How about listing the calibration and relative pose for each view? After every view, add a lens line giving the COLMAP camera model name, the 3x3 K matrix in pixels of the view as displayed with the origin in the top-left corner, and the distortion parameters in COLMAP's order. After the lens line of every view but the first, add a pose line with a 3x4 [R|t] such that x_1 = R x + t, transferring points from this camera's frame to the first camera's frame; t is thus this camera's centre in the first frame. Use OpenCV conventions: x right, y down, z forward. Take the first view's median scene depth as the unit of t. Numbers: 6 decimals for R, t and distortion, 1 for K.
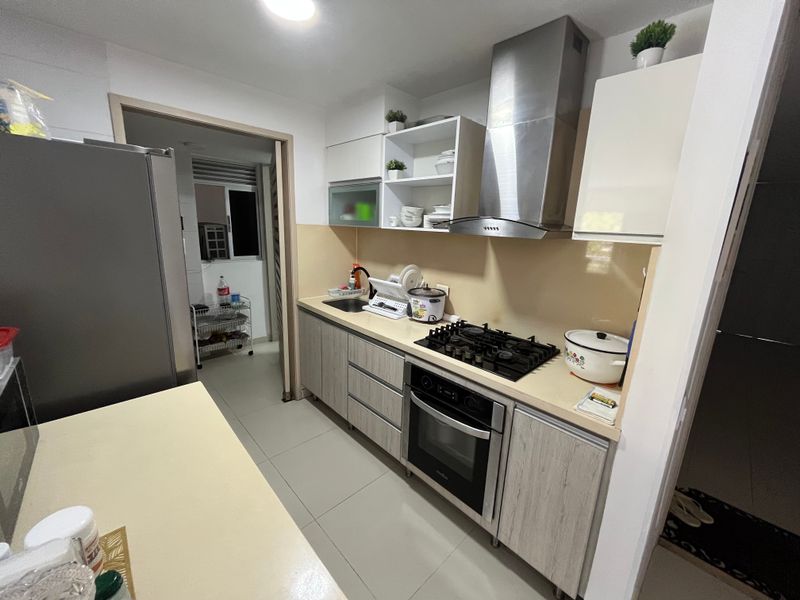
lens RADIAL K [[325.2, 0, 403.5], [0, 325.2, 297.8], [0, 0, 1]] dist [0.001399, -0.000030]
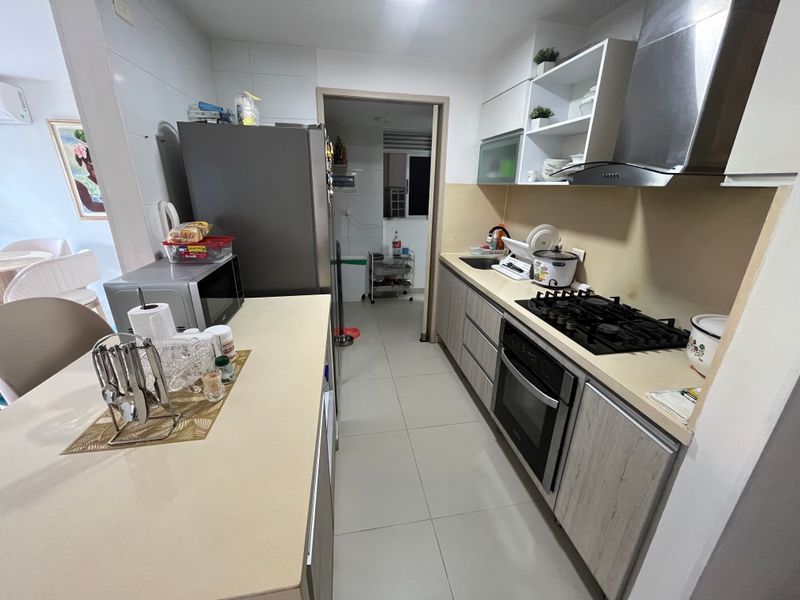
lens RADIAL K [[325.2, 0, 403.5], [0, 325.2, 297.8], [0, 0, 1]] dist [0.001399, -0.000030]
pose [[0.832339, 0.159744, -0.530749, 0.222471], [-0.109055, 0.986049, 0.125756, 0.033427], [0.543433, -0.046790, 0.838148, -0.004414]]
